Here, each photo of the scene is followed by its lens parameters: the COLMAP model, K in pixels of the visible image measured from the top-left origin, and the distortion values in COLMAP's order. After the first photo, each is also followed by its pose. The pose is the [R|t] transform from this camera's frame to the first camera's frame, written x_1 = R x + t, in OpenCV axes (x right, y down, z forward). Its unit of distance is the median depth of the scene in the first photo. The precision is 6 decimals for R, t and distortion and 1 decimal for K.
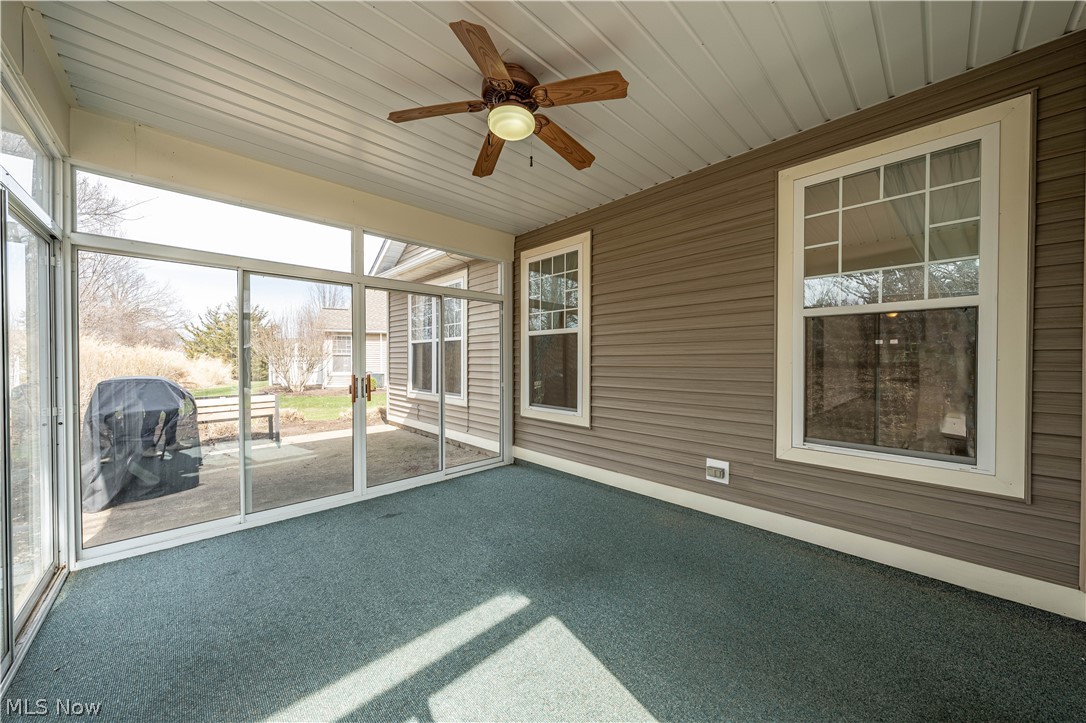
lens RADIAL K [[378.2, 0, 548.3], [0, 378.2, 363.1], [0, 0, 1]] dist [-0.000459, 0.000079]
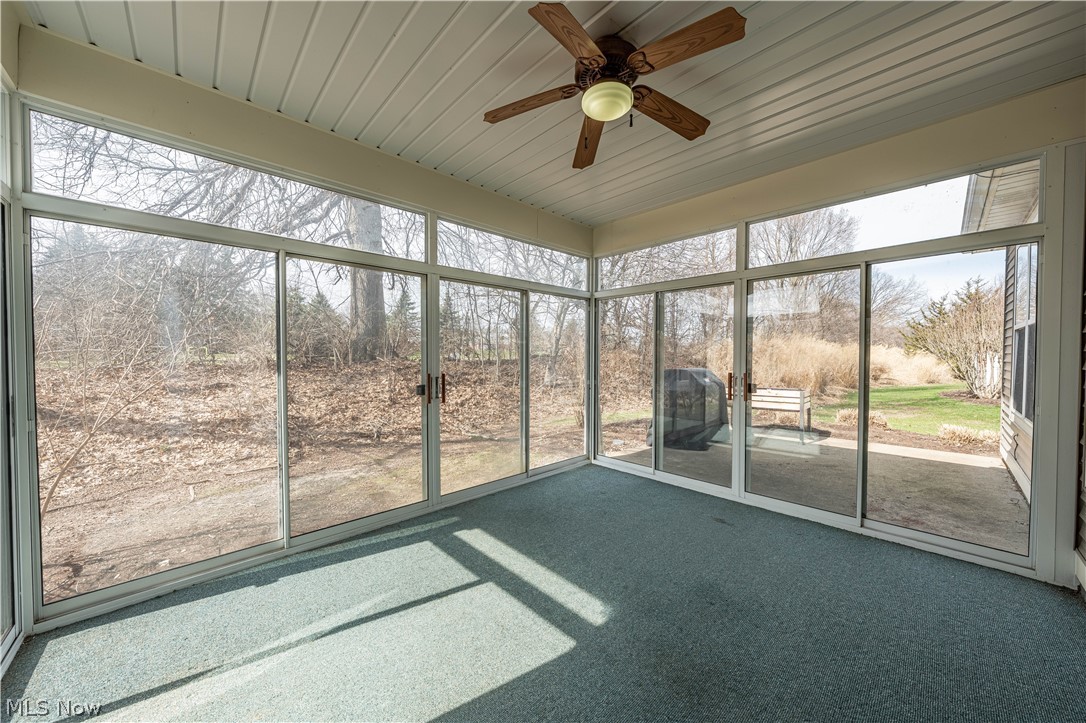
lens RADIAL K [[385.2, 0, 541.3], [0, 385.2, 362.8], [0, 0, 1]] dist [-0.000875, -0.000048]
pose [[-0.010656, 0.019866, -0.999746, 0.439529], [-0.010753, 0.999743, 0.019981, -0.007811], [0.999885, 0.010964, -0.010439, 0.441556]]
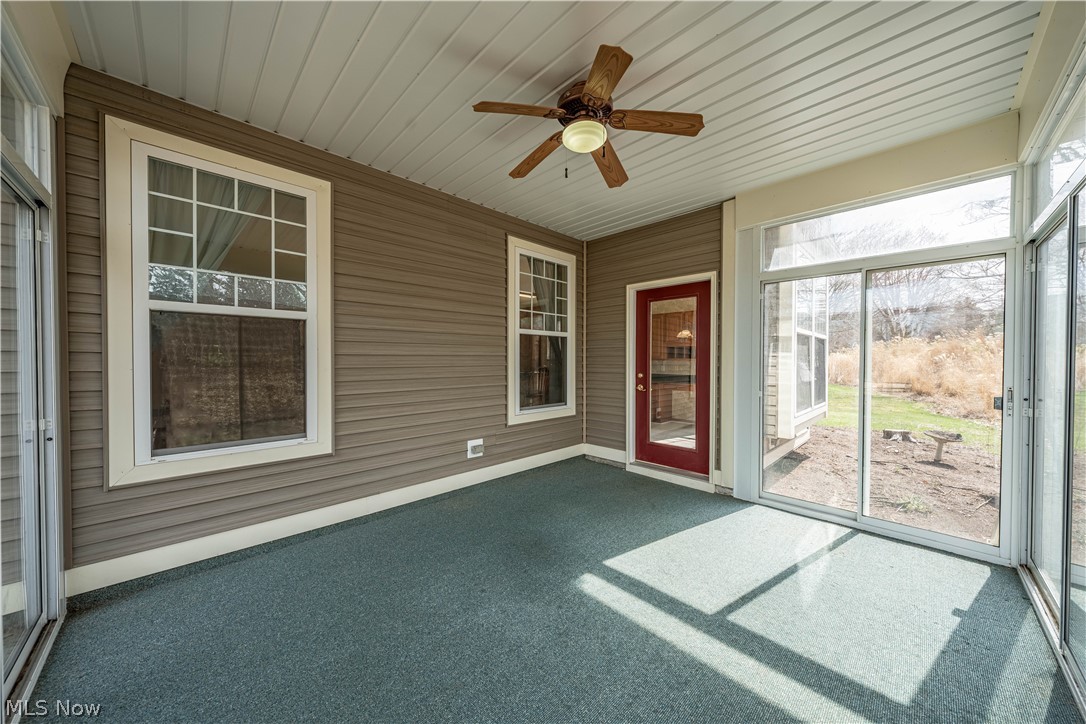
lens RADIAL K [[372.4, 0, 539.9], [0, 372.4, 366.6], [0, 0, 1]] dist [-0.016896, 0.000021]
pose [[-0.000600, -0.014000, 0.999902, -0.584425], [0.009230, 0.999859, 0.014005, -0.001856], [-0.999957, 0.009237, -0.000470, 0.582014]]
